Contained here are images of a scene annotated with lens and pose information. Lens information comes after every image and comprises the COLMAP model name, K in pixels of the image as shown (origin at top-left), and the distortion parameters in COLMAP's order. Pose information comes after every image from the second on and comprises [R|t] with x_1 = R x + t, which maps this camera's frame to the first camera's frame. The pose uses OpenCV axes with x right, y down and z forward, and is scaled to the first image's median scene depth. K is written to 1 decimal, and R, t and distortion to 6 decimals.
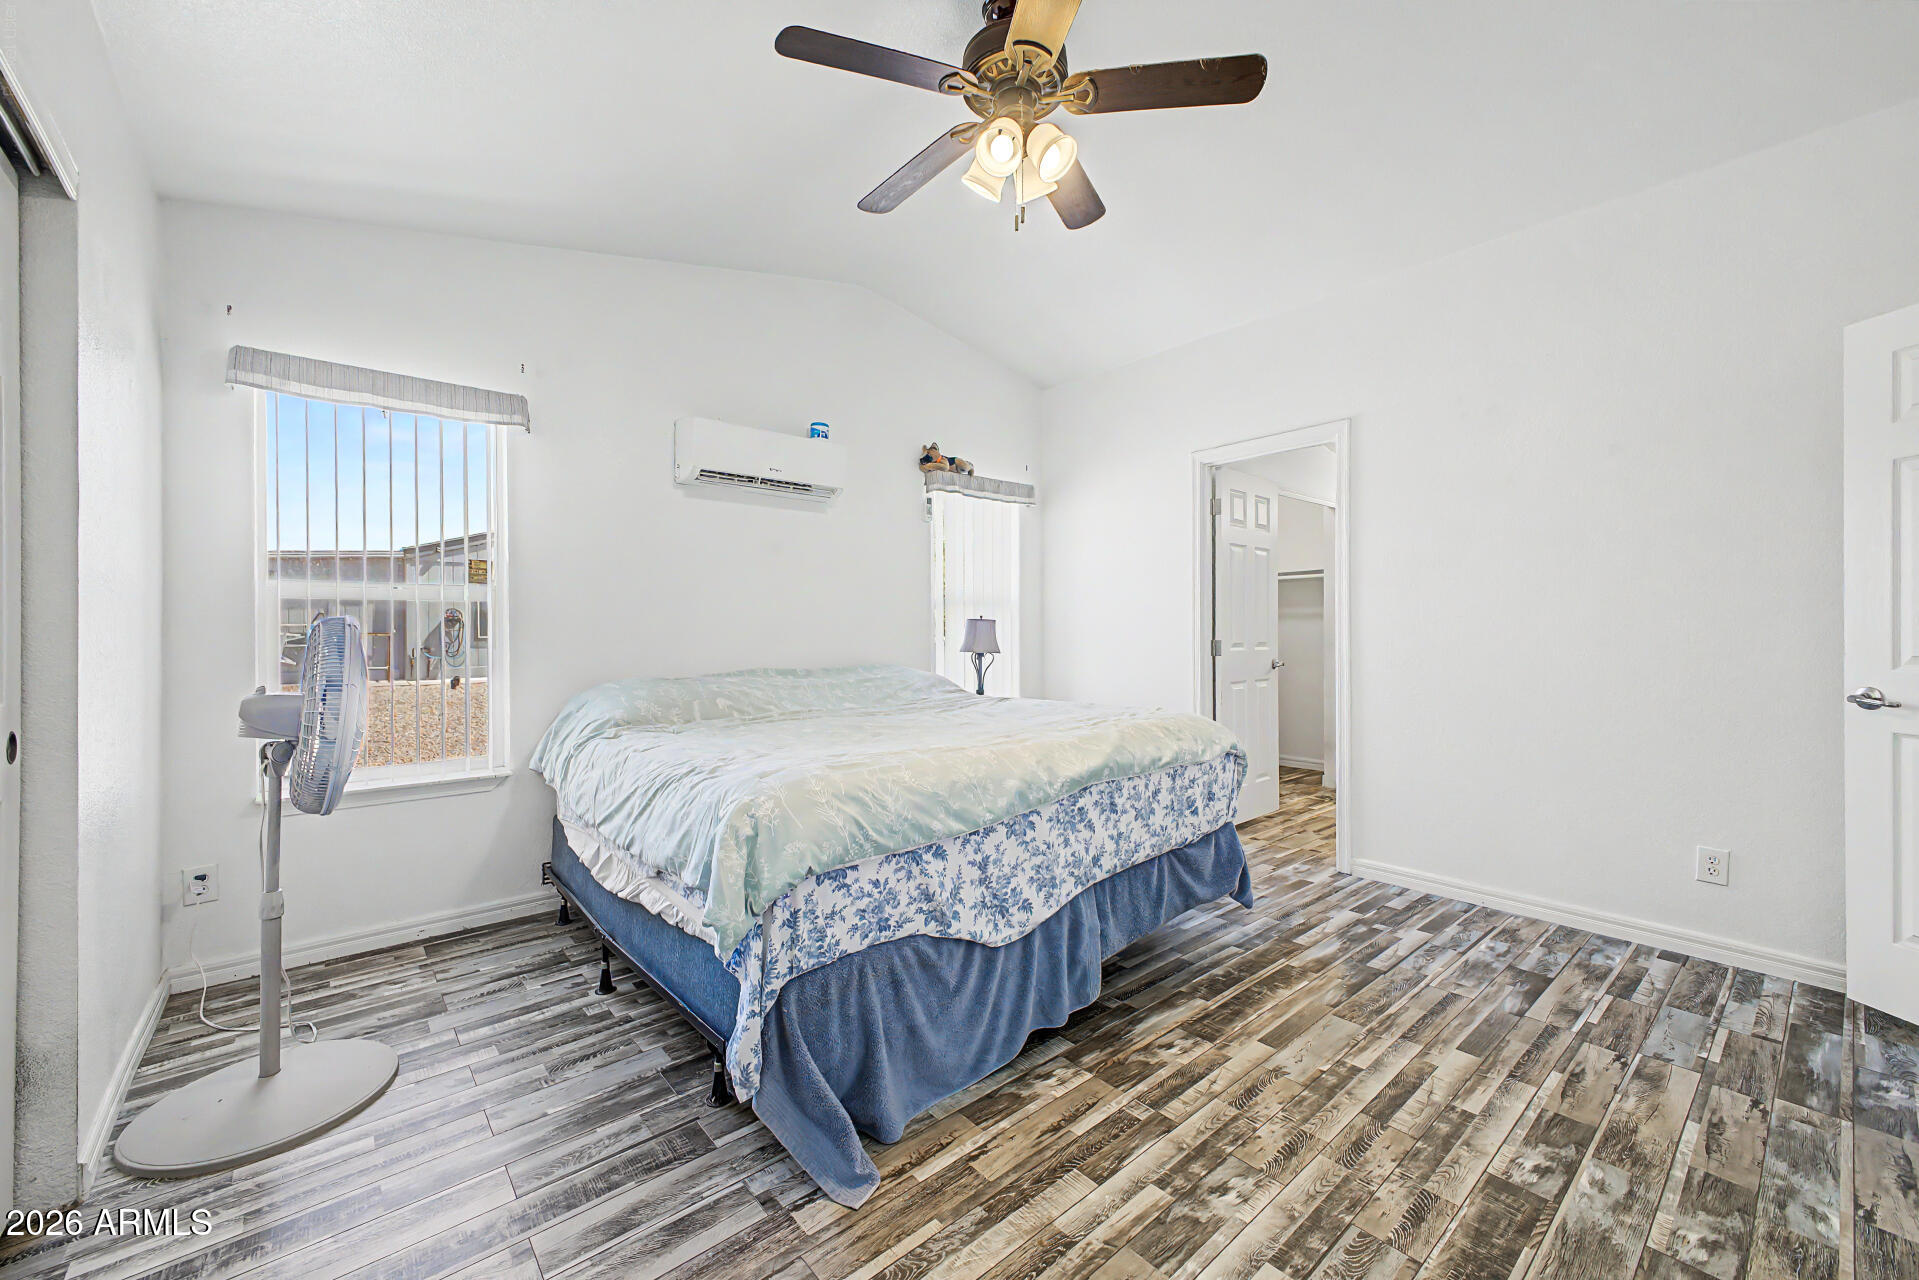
lens RADIAL K [[810.7, 0, 953.7], [0, 810.7, 632.7], [0, 0, 1]] dist [0.017513, -0.000583]
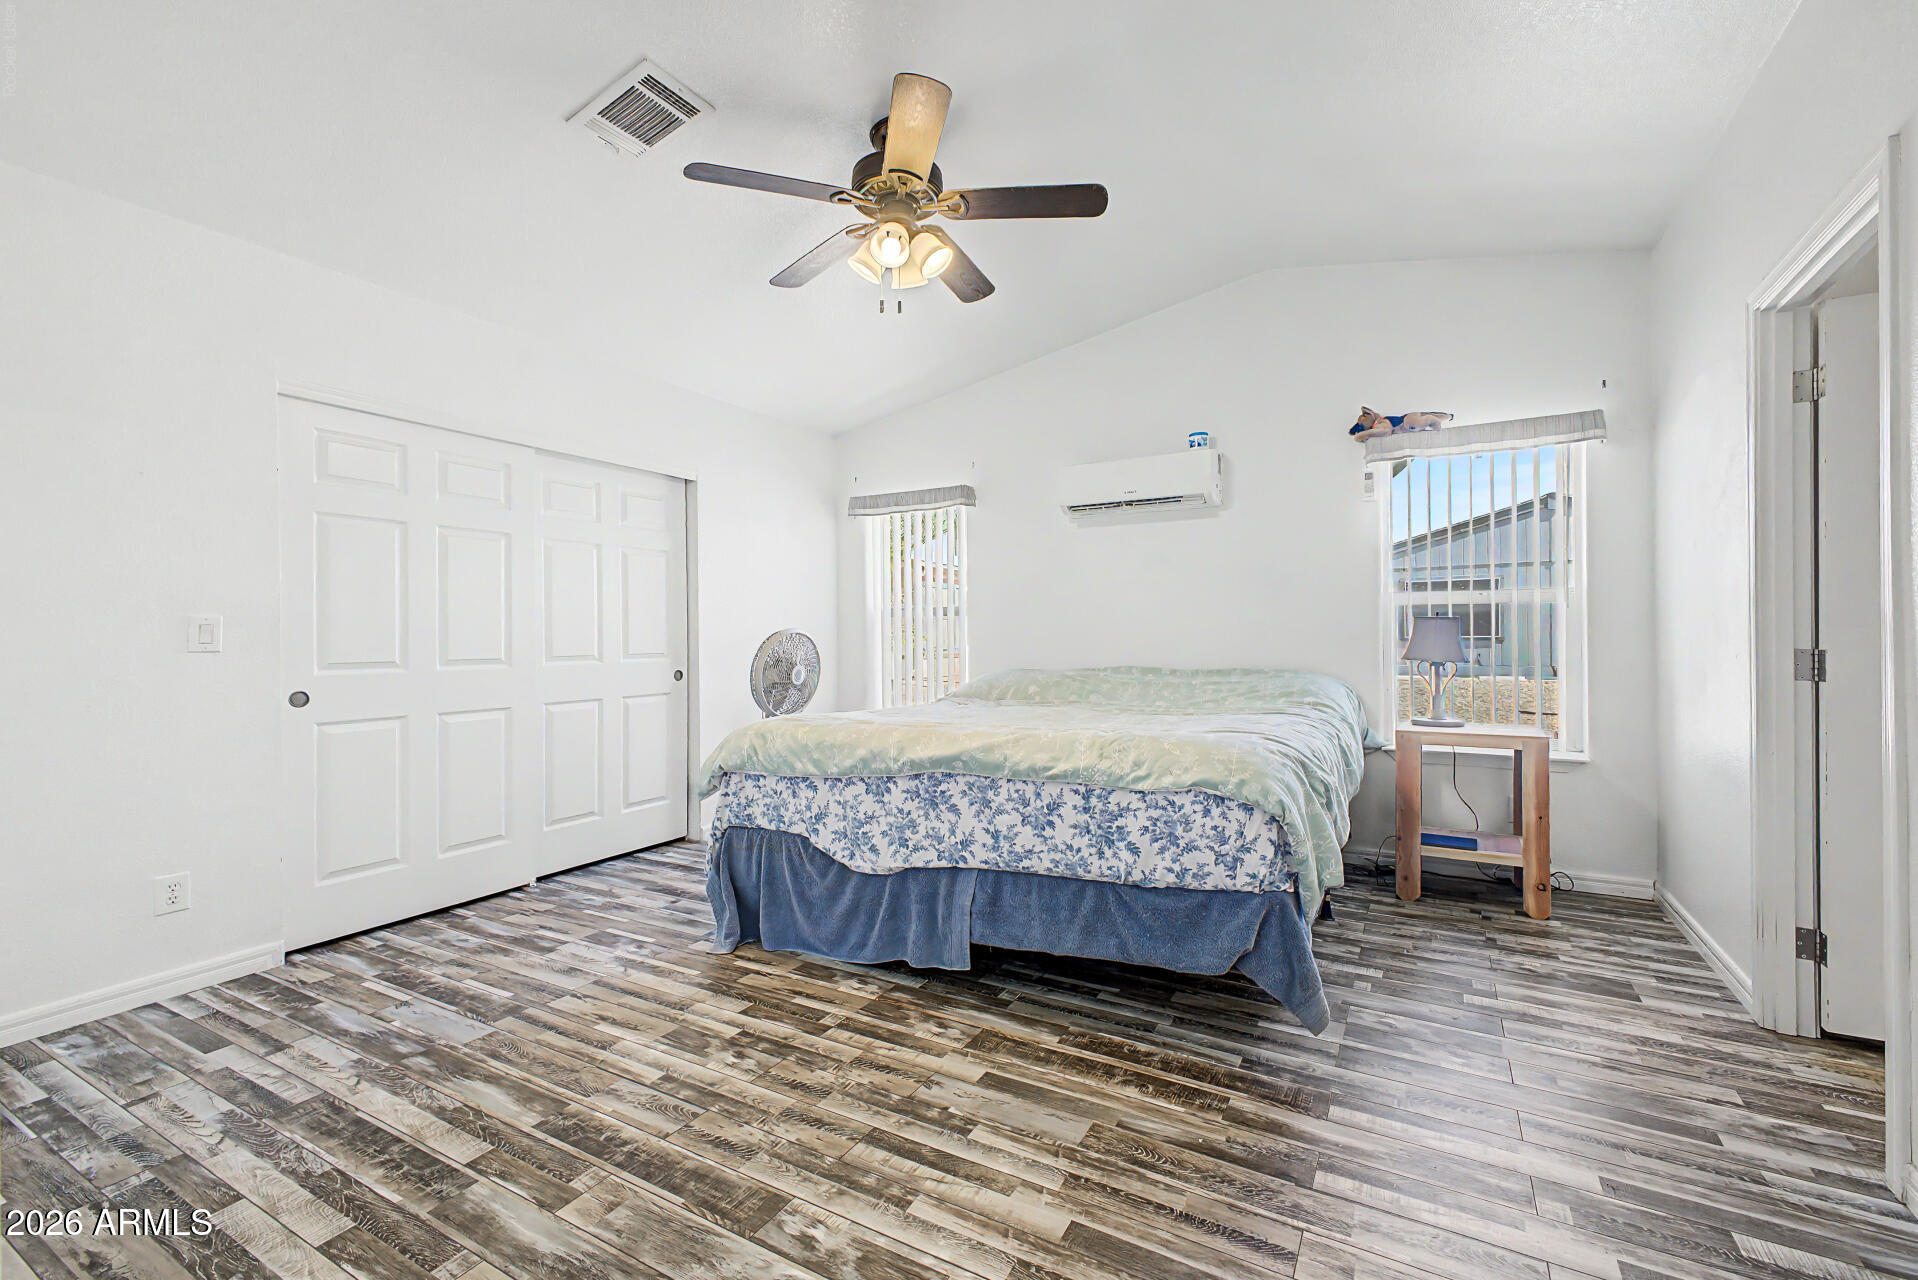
lens RADIAL K [[768.2, 0, 944.6], [0, 768.2, 636.8], [0, 0, 1]] dist [0.015365, -0.000030]
pose [[0.328596, 0.001608, -0.944469, 1.242552], [0.004409, 0.999985, 0.003237, -0.002968], [0.944460, -0.005228, 0.328584, 0.693028]]
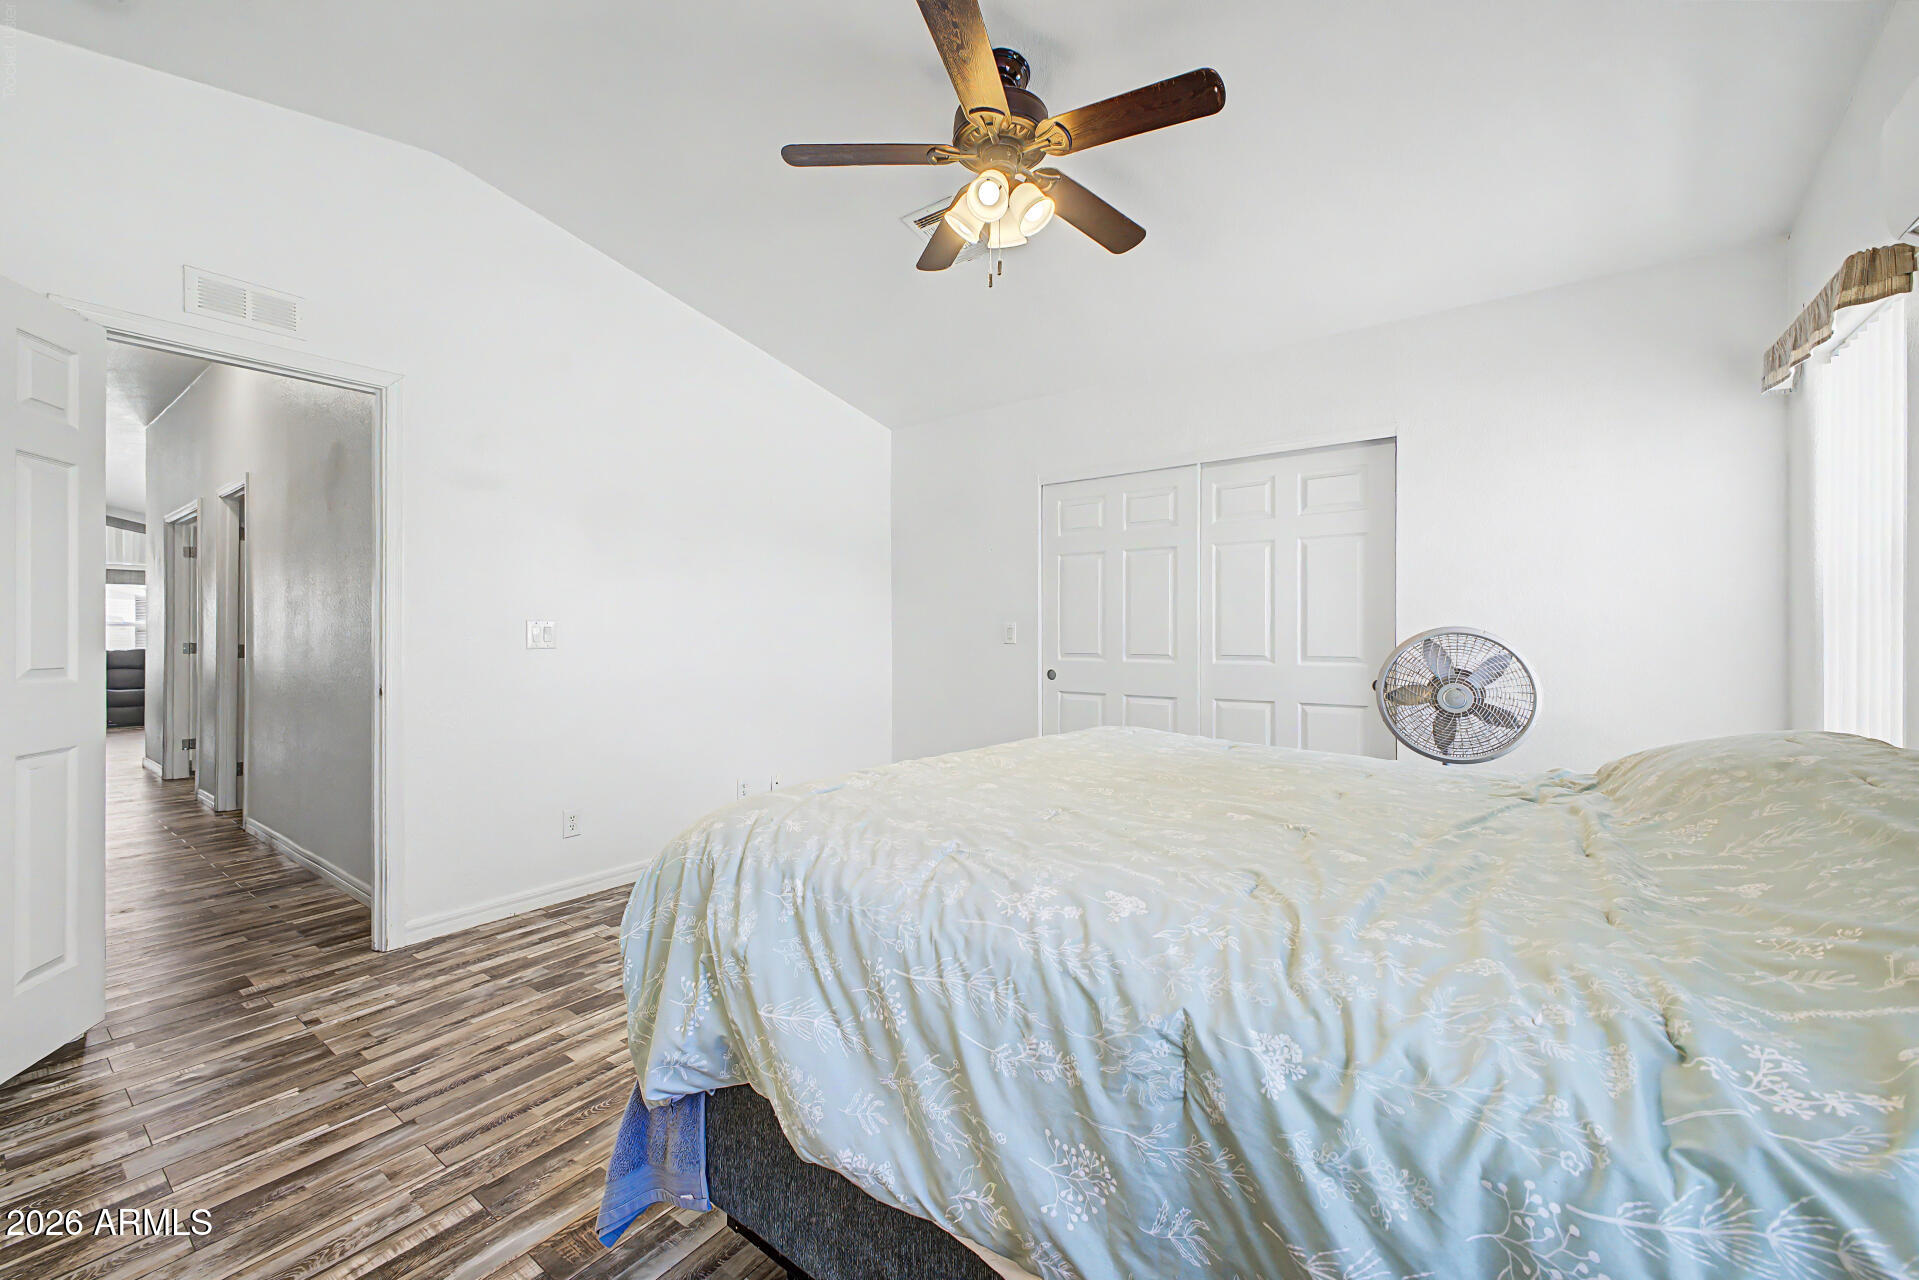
lens RADIAL K [[810.7, 0, 953.7], [0, 810.7, 632.7], [0, 0, 1]] dist [0.017513, -0.000583]
pose [[-0.976789, 0.002334, -0.214190, 0.383507], [0.002662, 0.999996, -0.001241, -0.008090], [0.214186, -0.001782, -0.976791, 2.118778]]
